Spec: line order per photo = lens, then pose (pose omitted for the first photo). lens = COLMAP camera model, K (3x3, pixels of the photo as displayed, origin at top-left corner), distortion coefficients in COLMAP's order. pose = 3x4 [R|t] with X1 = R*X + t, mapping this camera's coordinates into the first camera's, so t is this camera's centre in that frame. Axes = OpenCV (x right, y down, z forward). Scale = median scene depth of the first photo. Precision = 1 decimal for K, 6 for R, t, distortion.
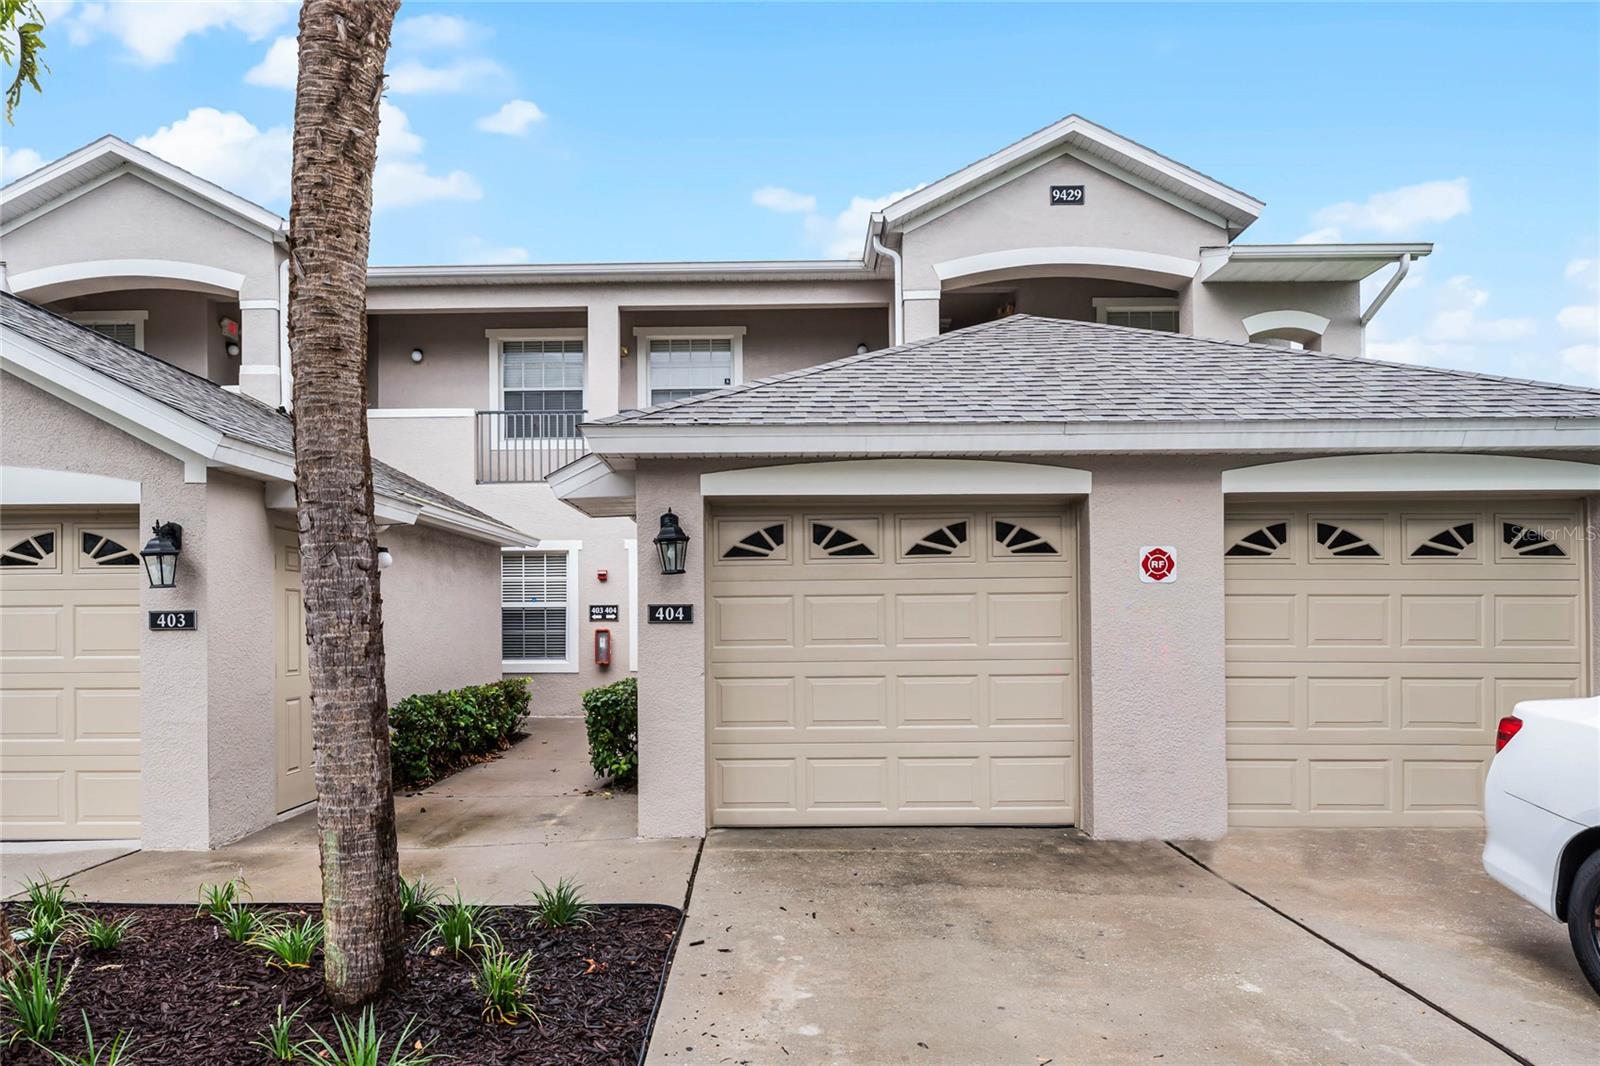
lens RADIAL K [[897.4, 0, 799.7], [0, 897.4, 625.0], [0, 0, 1]] dist [-0.004493, 0.000089]
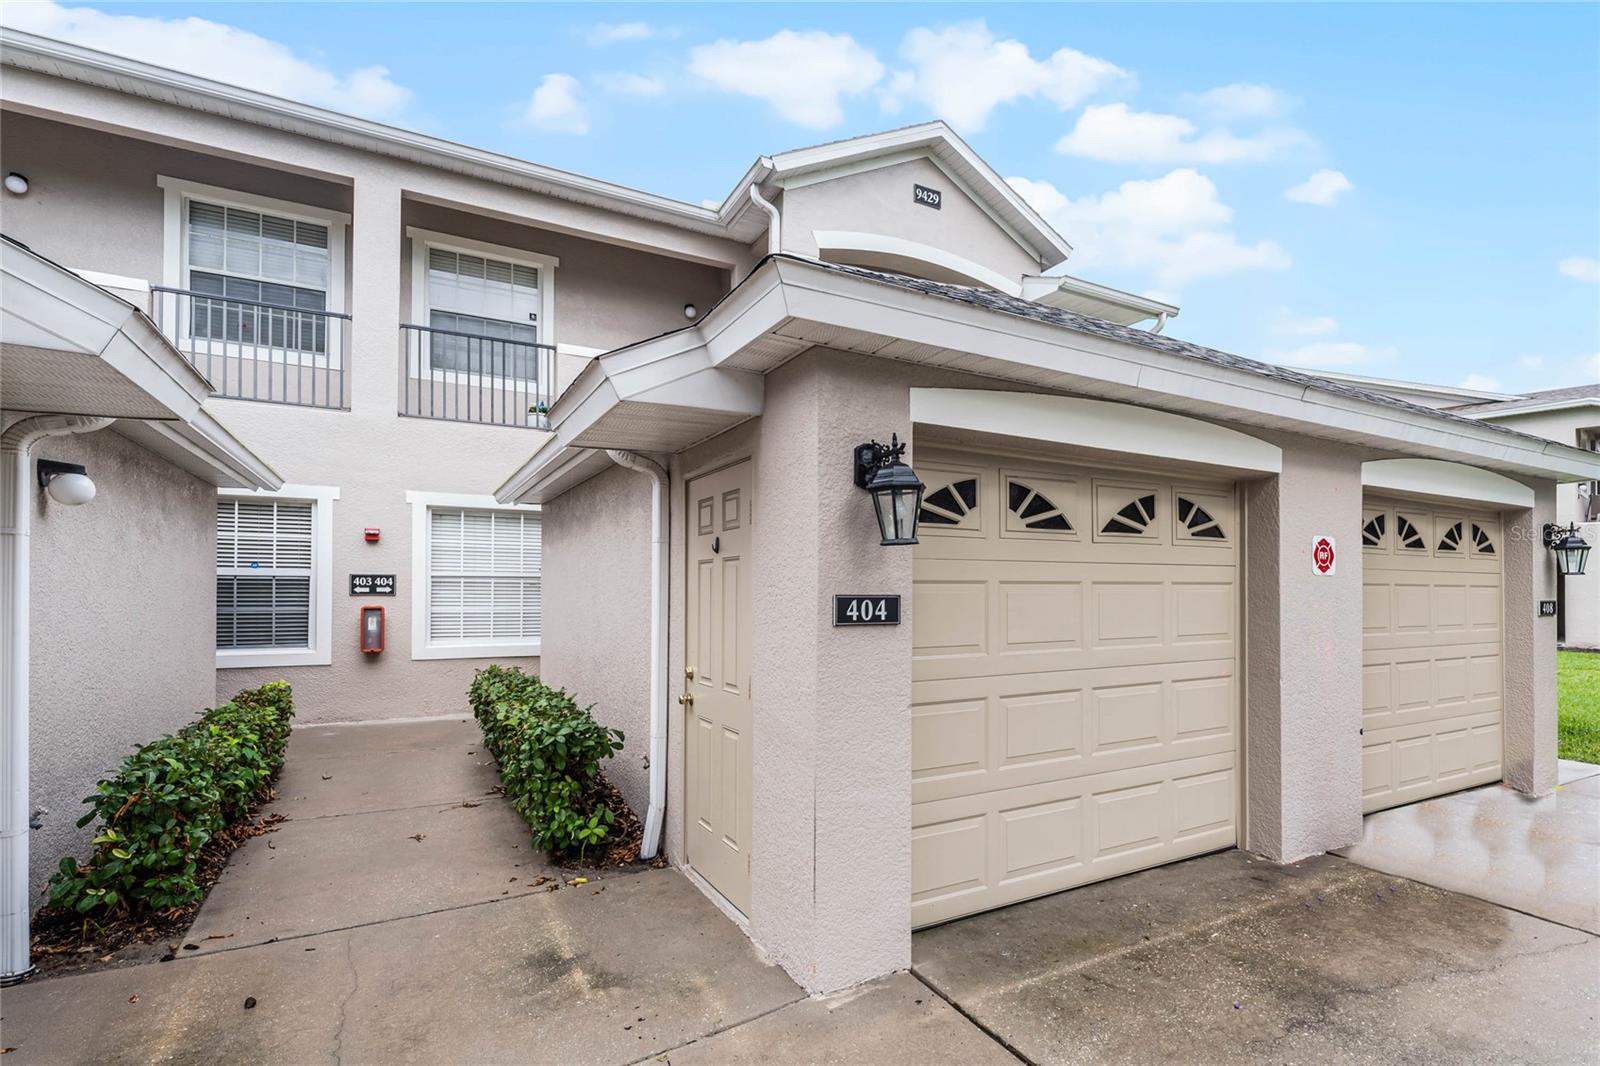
lens RADIAL K [[712.2, 0, 803.6], [0, 712.2, 584.1], [0, 0, 1]] dist [-0.000737, -0.000086]
pose [[0.866213, 0.012443, 0.499519, -0.245759], [-0.009492, 0.999919, -0.008449, -0.014941], [-0.499584, 0.002577, 0.866261, 0.353719]]
